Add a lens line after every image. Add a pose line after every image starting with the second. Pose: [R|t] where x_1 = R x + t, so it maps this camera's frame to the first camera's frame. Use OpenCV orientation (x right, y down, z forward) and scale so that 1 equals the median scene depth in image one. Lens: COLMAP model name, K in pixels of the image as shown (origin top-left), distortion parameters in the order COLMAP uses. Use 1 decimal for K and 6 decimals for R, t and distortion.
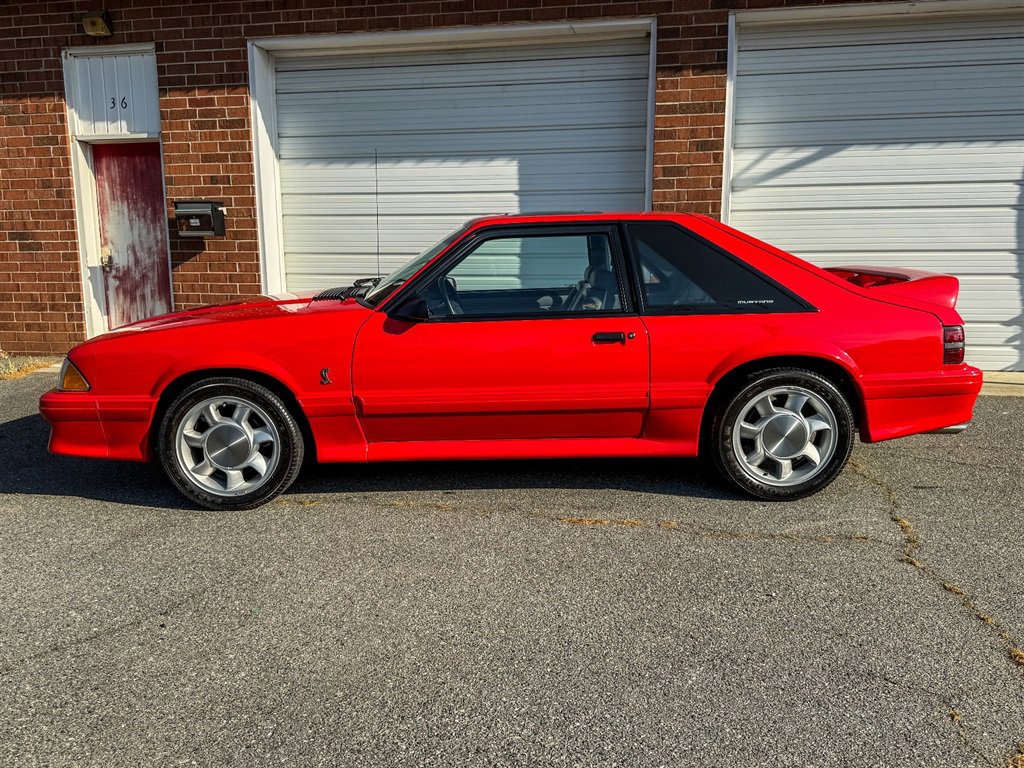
lens RADIAL K [[875.8, 0, 540.1], [0, 875.8, 406.1], [0, 0, 1]] dist [-0.013216, -0.020338]
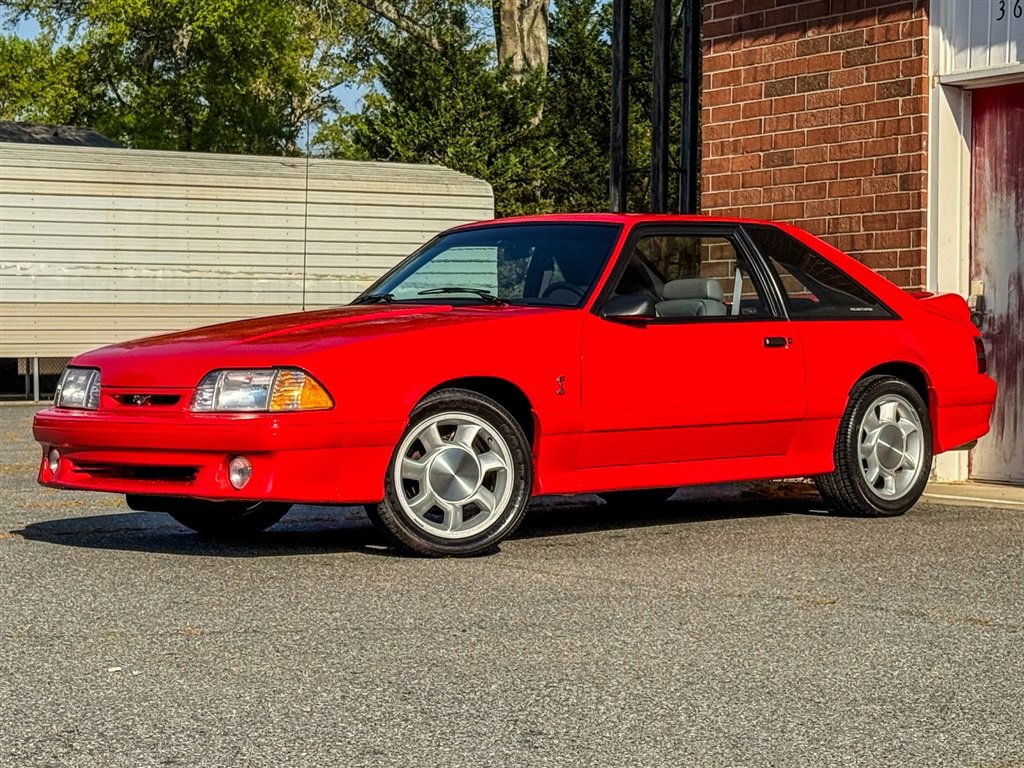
lens RADIAL K [[2506.7, 0, 512.0], [0, 2506.7, 384.0], [0, 0, 1]] dist [0.106634, 0.645433]
pose [[0.666437, 0.008998, -0.745507, 0.463917], [-0.142574, 0.983012, -0.115587, 0.098045], [0.731802, 0.183321, 0.656399, -0.194082]]
